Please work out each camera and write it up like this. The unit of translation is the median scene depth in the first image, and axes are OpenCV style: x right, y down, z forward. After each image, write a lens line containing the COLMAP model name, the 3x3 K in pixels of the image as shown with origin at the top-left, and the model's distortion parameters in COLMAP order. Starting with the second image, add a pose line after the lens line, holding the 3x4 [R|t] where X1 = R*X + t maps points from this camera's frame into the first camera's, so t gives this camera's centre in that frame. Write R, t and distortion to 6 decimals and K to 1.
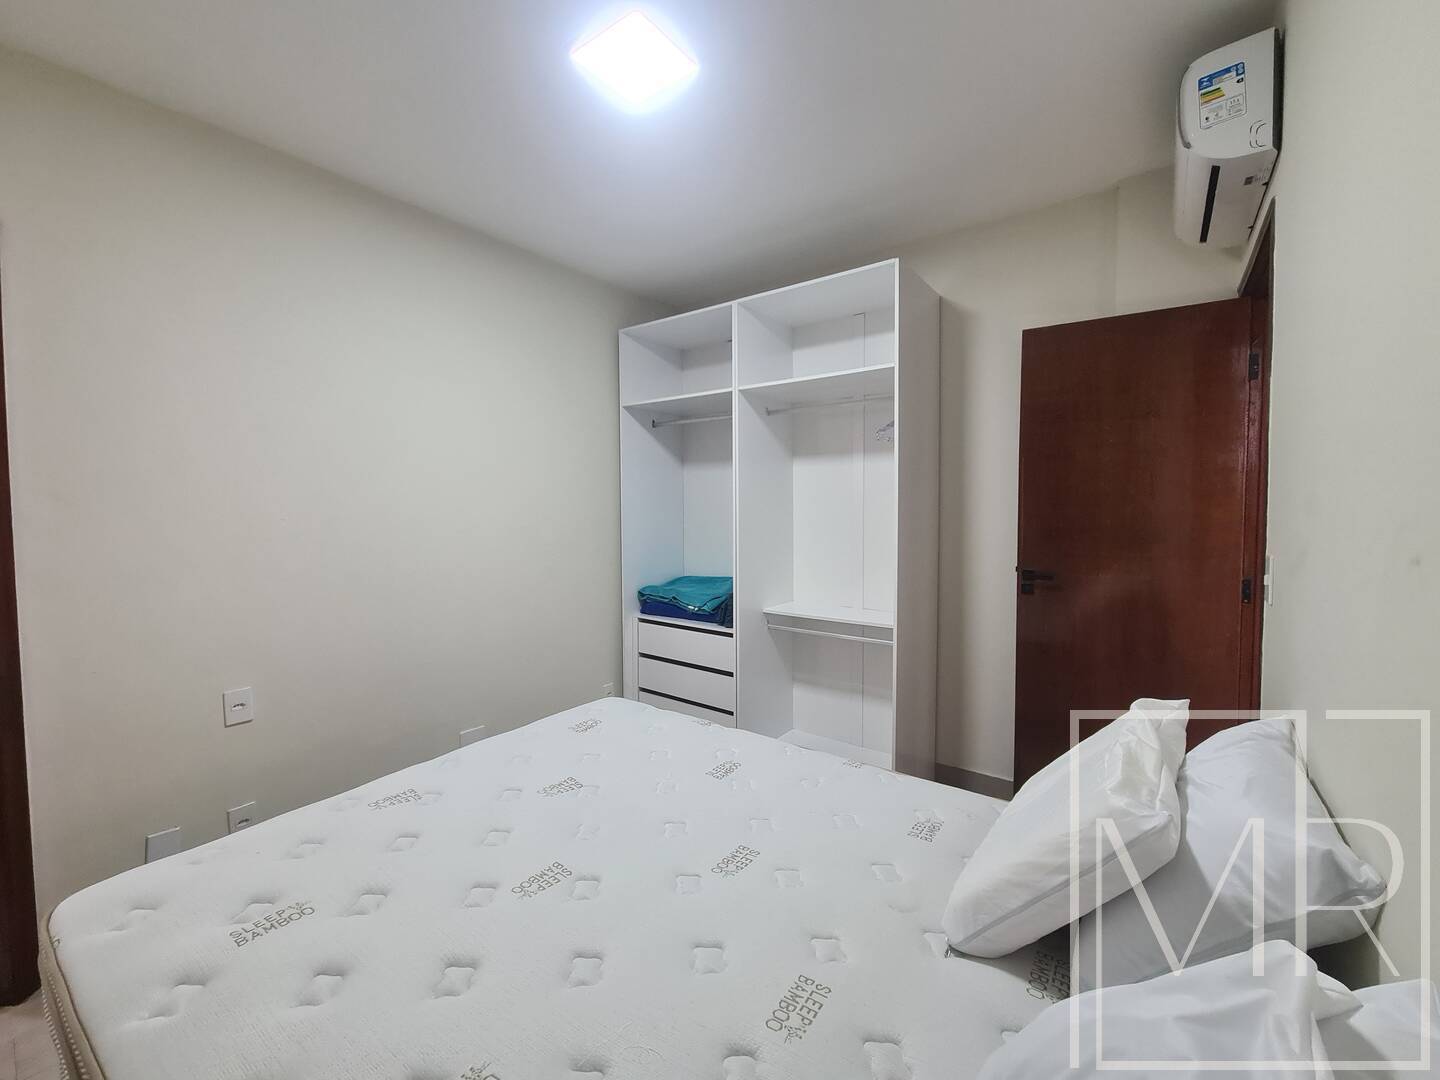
lens RADIAL K [[589.9, 0, 721.1], [0, 589.9, 528.9], [0, 0, 1]] dist [-0.000710, -0.000163]
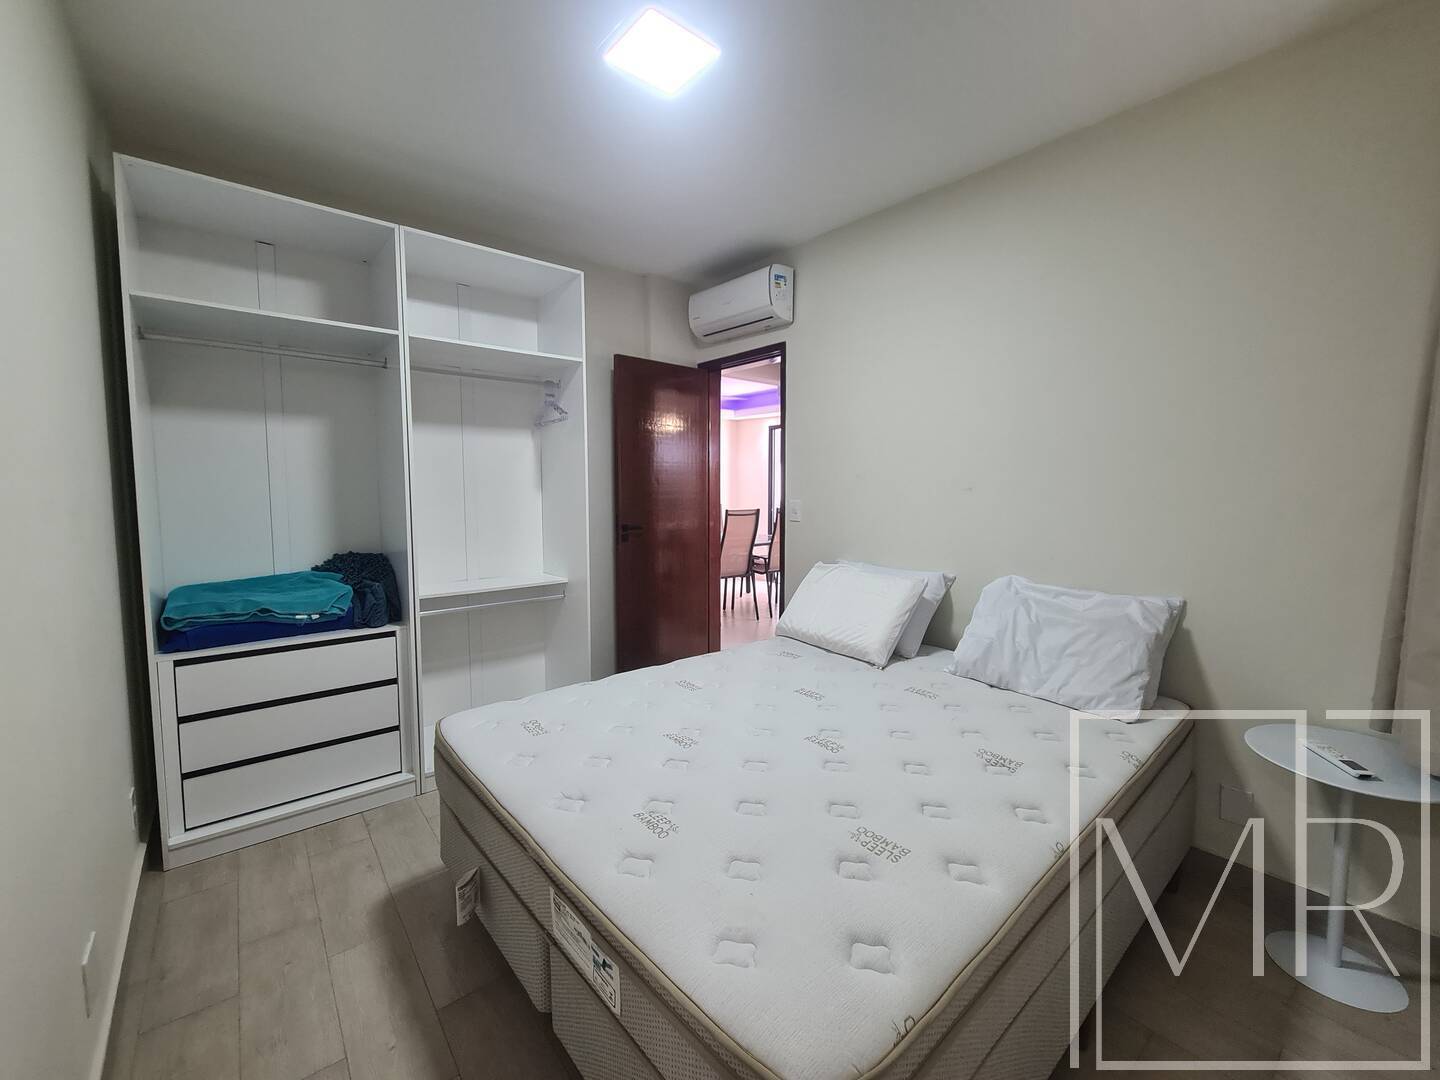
lens RADIAL K [[589.9, 0, 707.4], [0, 589.9, 534.6], [0, 0, 1]] dist [-0.000710, -0.000163]
pose [[0.234648, -0.068319, 0.969677, -0.742600], [0.041319, 0.997327, 0.060269, 0.012973], [-0.971202, 0.025924, 0.236843, 0.421475]]
